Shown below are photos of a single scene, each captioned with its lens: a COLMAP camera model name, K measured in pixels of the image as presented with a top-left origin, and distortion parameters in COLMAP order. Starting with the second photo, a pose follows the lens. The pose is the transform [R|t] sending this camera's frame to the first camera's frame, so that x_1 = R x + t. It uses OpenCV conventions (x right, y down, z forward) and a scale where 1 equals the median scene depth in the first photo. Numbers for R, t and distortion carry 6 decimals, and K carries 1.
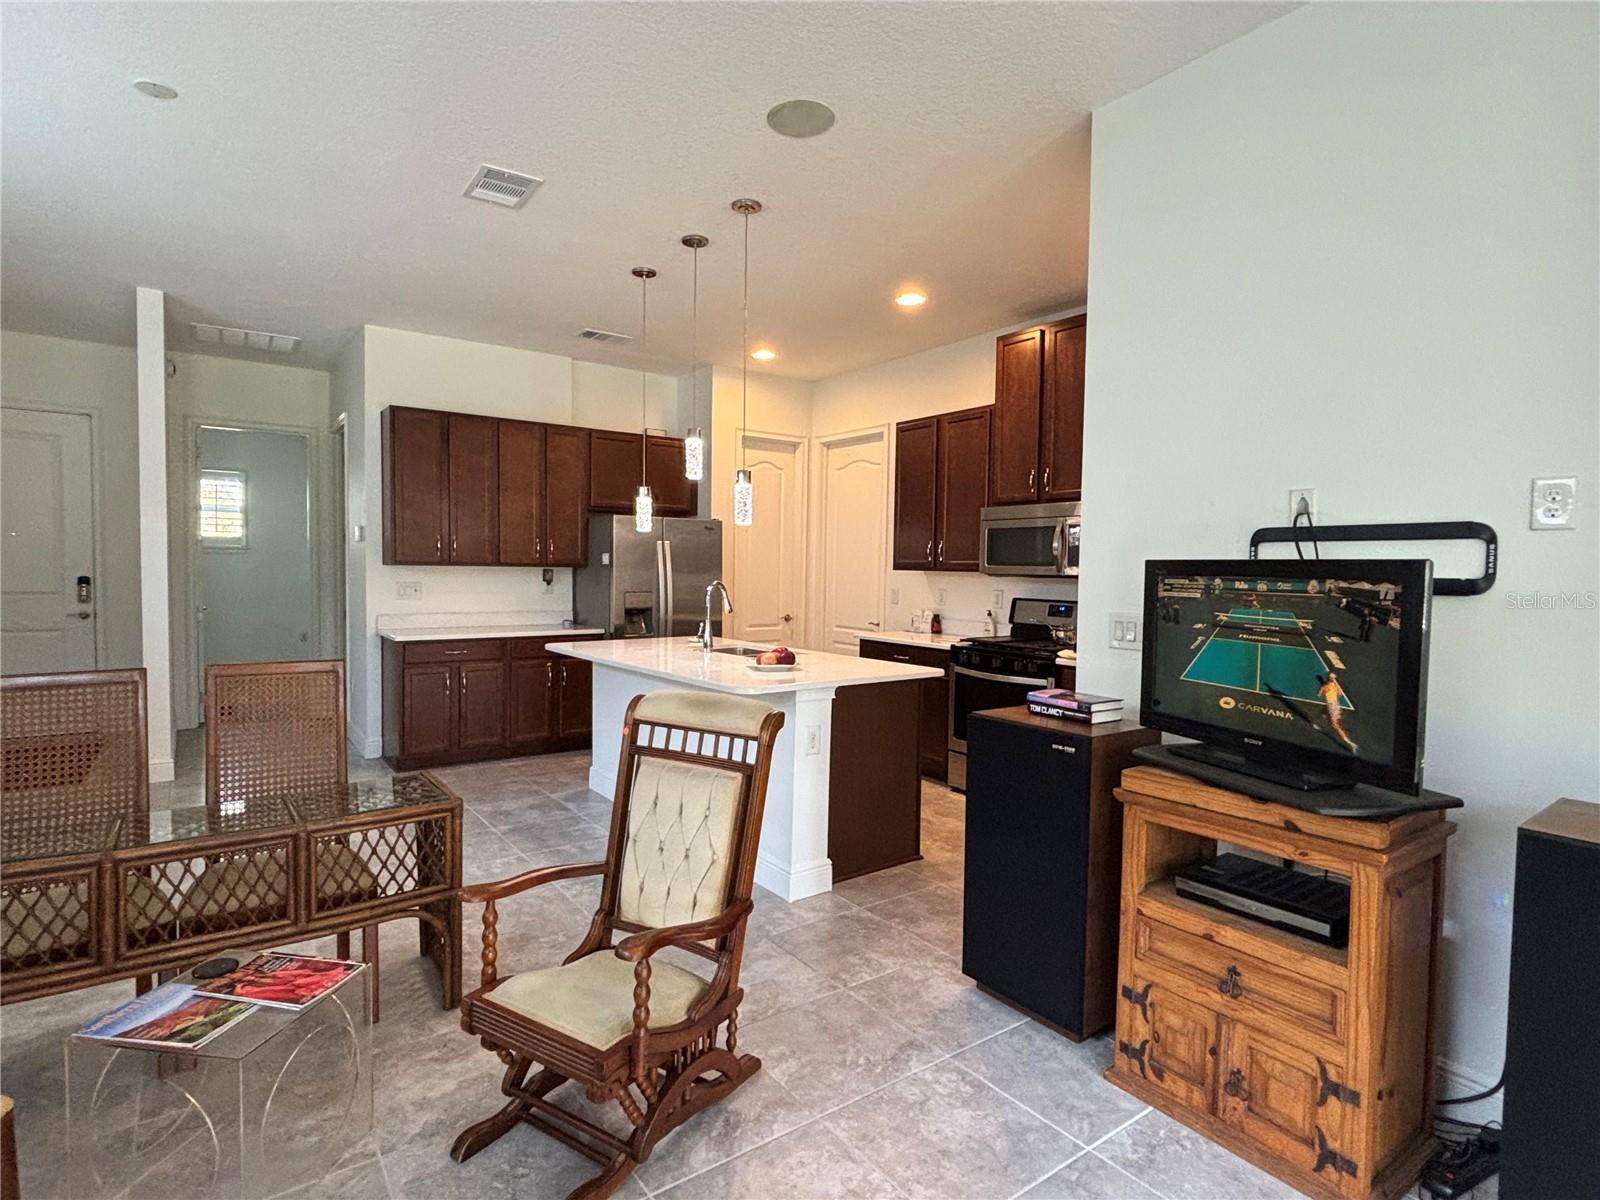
lens RADIAL K [[829.1, 0, 794.7], [0, 829.1, 606.0], [0, 0, 1]] dist [0.000114, -0.002949]
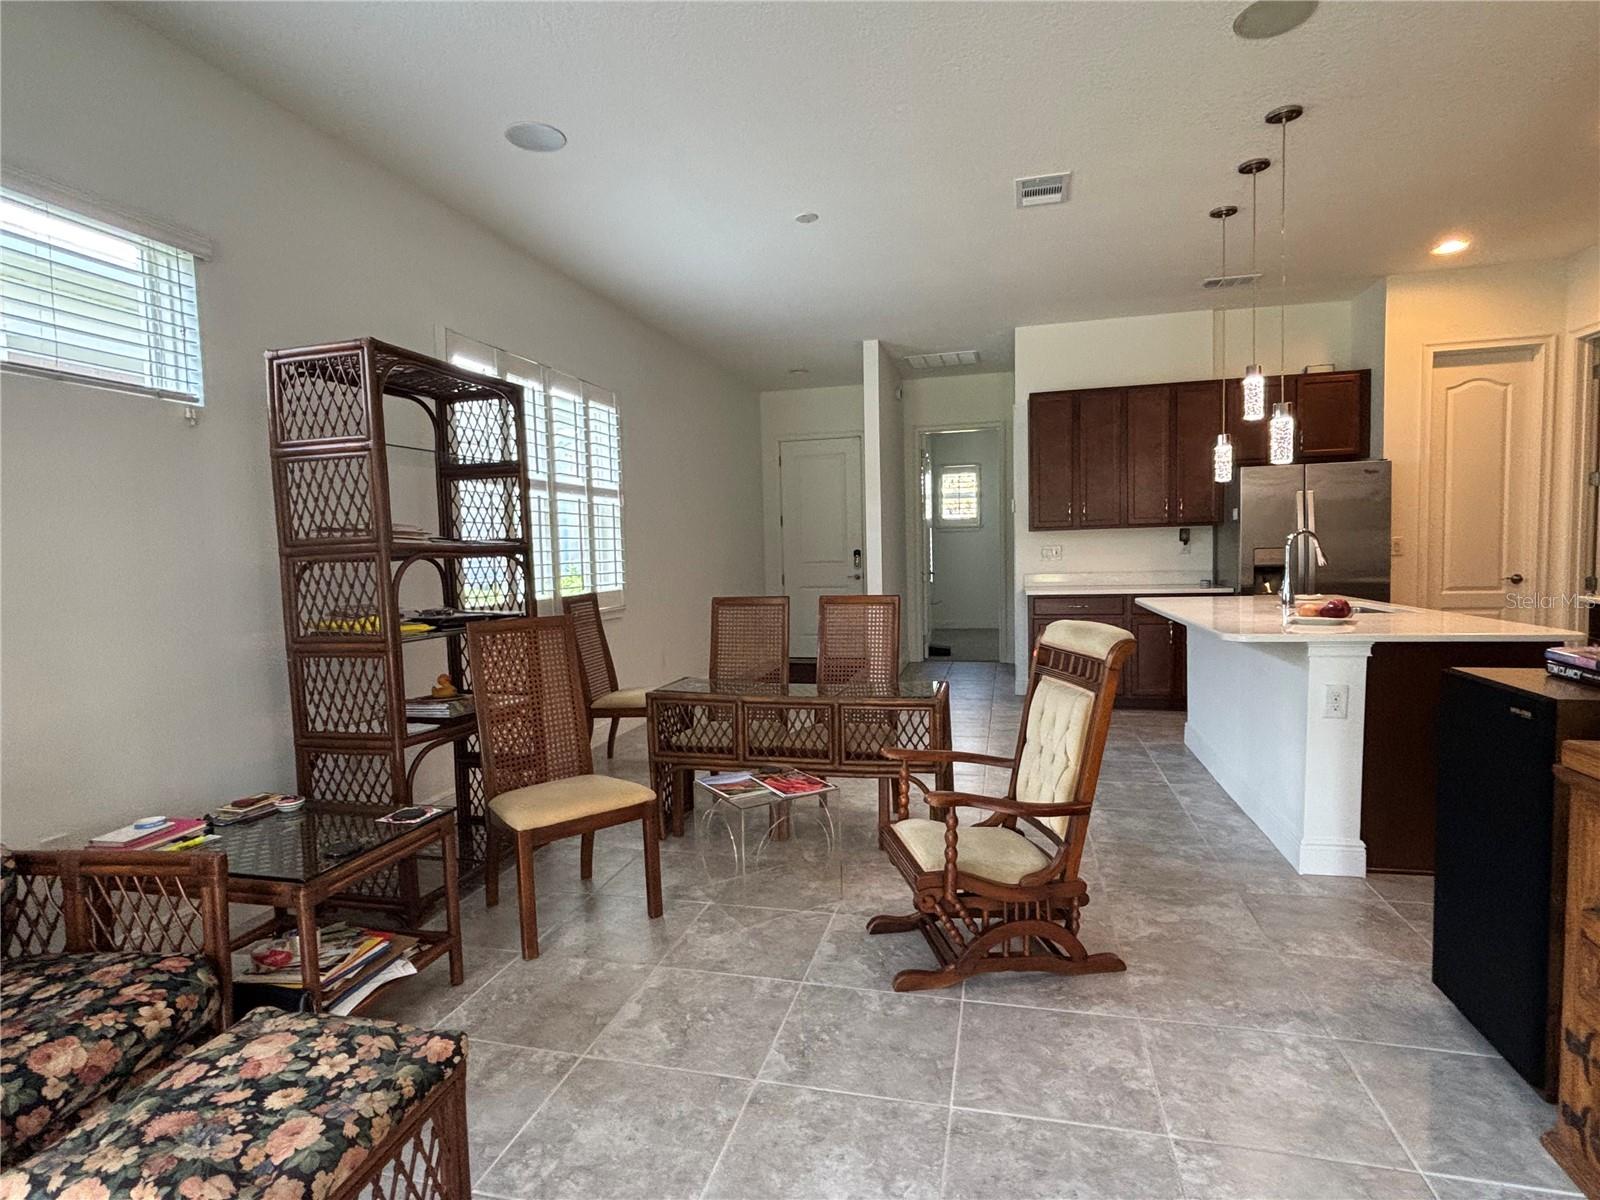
lens RADIAL K [[829.1, 0, 792.1], [0, 829.1, 597.5], [0, 0, 1]] dist [0.000114, -0.002949]
pose [[0.639993, 0.016578, -0.768202, 0.304142], [-0.000333, 0.999773, 0.021298, 0.031225], [0.768380, -0.013375, 0.639854, -0.006164]]
